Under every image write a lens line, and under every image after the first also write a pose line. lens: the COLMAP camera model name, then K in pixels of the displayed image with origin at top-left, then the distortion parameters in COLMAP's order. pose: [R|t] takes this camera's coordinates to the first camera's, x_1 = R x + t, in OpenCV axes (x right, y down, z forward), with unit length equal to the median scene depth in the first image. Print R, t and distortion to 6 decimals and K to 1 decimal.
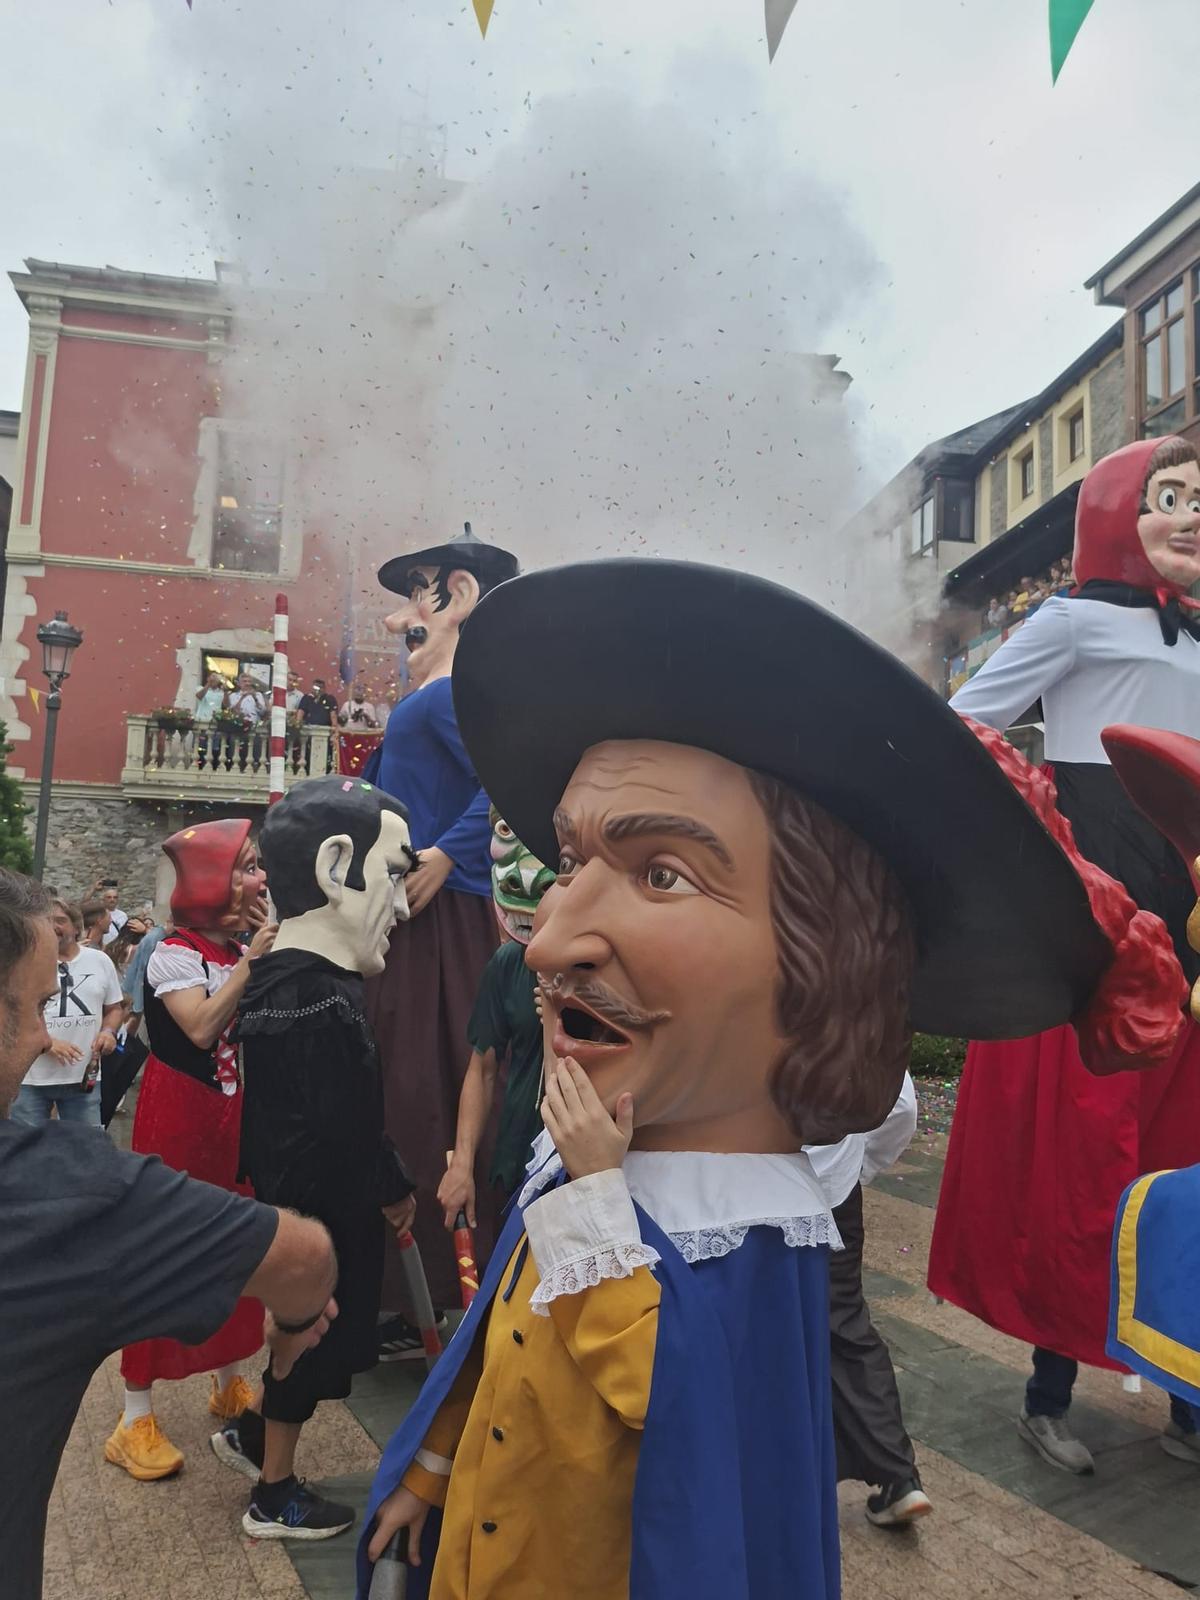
lens RADIAL K [[1127.4, 0, 580.9], [0, 1127.4, 793.3], [0, 0, 1]] dist [0.062013, -0.066709]
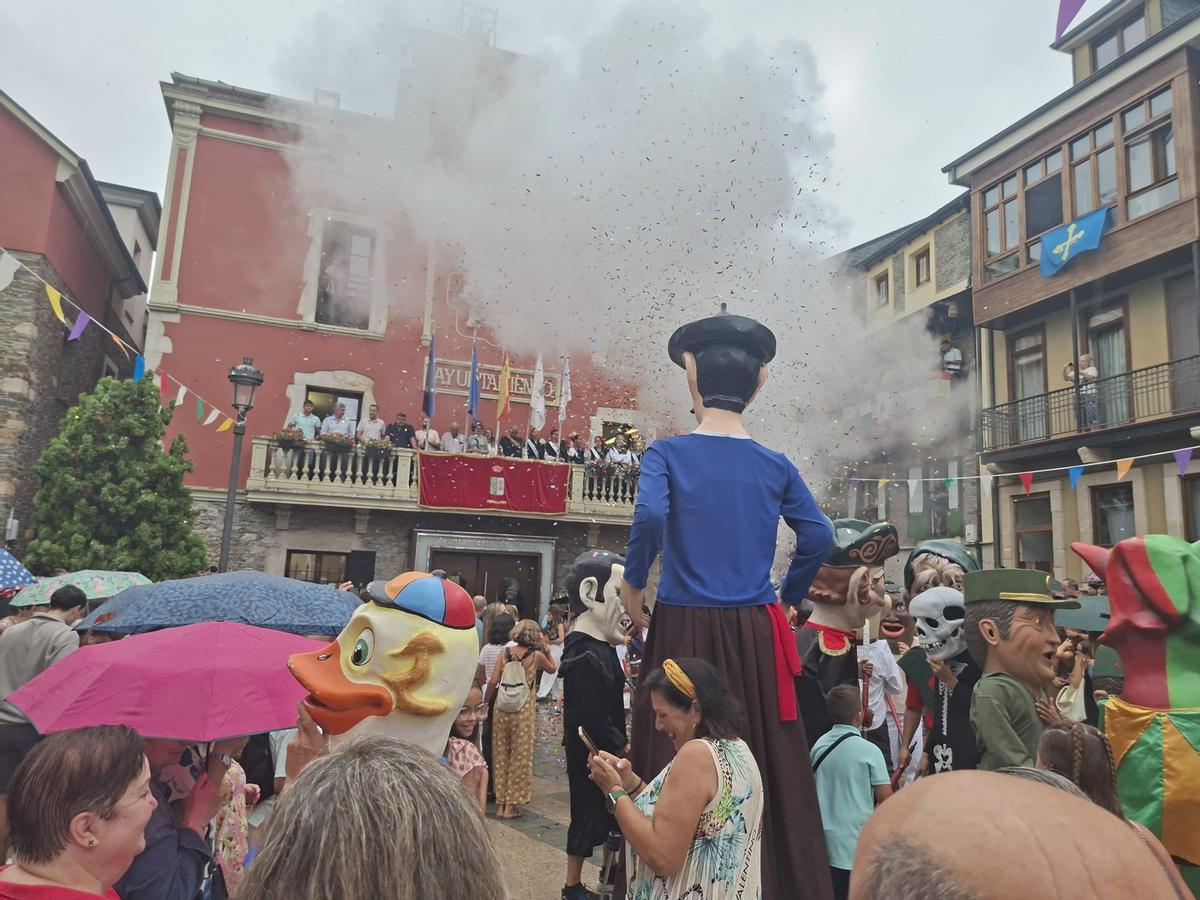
lens RADIAL K [[824.3, 0, 605.1], [0, 824.3, 460.2], [0, 0, 1]] dist [0.065624, -0.066952]
pose [[0.983228, 0.028652, 0.180116, -0.171043], [-0.021315, 0.998867, -0.042541, -0.010397], [-0.181131, 0.037988, 0.982725, 0.021047]]
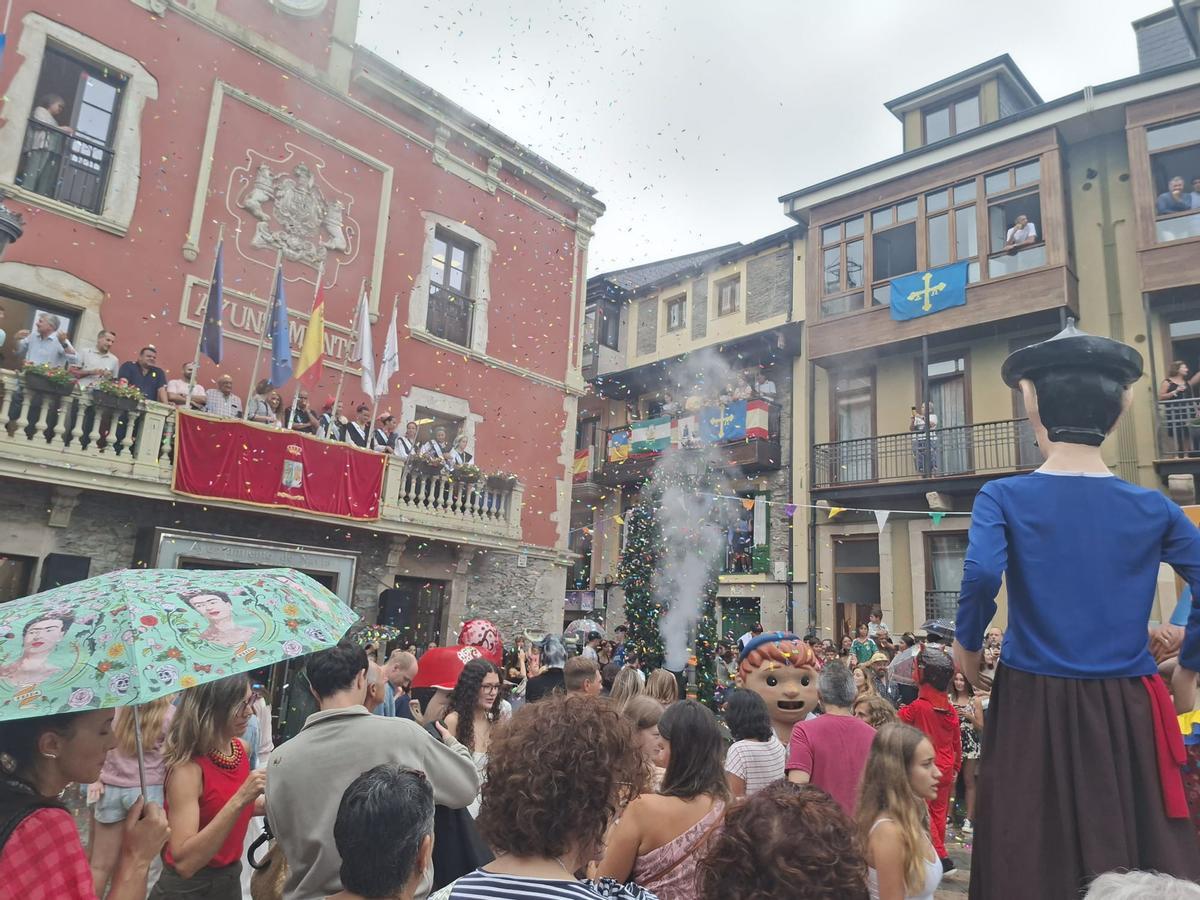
lens RADIAL K [[824.3, 0, 578.0], [0, 824.3, 447.9], [0, 0, 1]] dist [0.065624, -0.066952]
pose [[0.800556, 0.142130, 0.582160, -0.329042], [-0.094170, 0.989234, -0.112016, 0.014225], [-0.591813, 0.034853, 0.805321, 0.295249]]
